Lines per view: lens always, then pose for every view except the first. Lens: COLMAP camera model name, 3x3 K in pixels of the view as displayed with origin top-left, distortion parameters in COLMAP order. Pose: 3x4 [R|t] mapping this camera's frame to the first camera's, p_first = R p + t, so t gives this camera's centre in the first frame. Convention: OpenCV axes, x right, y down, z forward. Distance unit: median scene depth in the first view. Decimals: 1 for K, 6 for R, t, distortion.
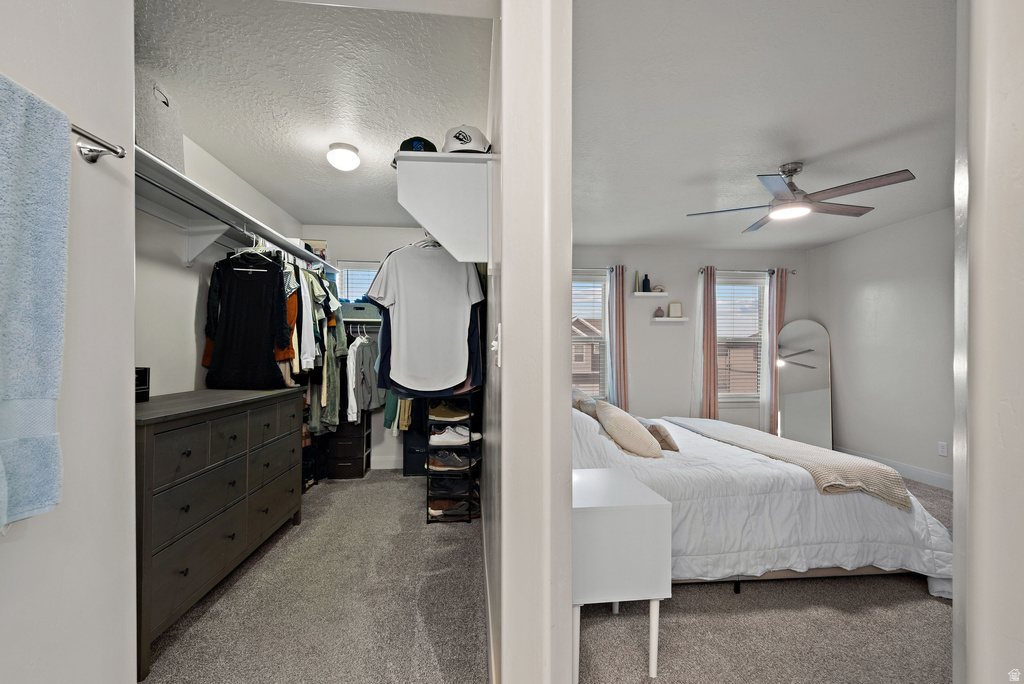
lens RADIAL K [[440.9, 0, 510.0], [0, 440.9, 350.4], [0, 0, 1]] dist [-0.003227, -0.000108]
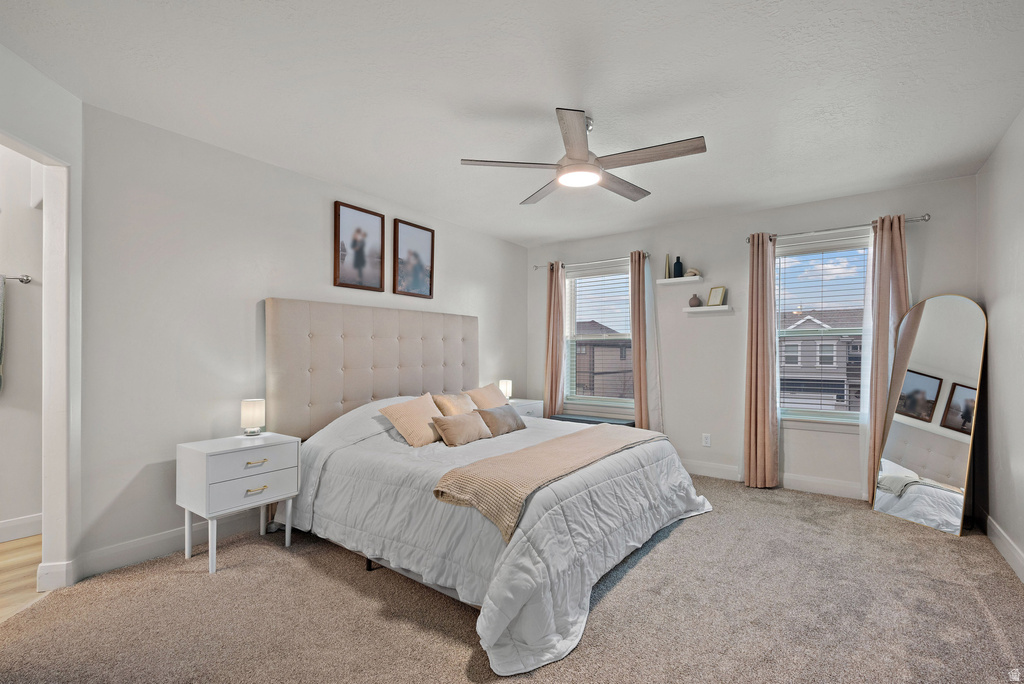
lens RADIAL K [[440.9, 0, 534.8], [0, 440.9, 354.2], [0, 0, 1]] dist [-0.003227, -0.000108]
pose [[0.781226, 0.006577, -0.624213, 0.621825], [-0.001446, 0.999961, 0.008726, 0.006421], [0.624246, -0.005914, 0.781205, 0.174051]]
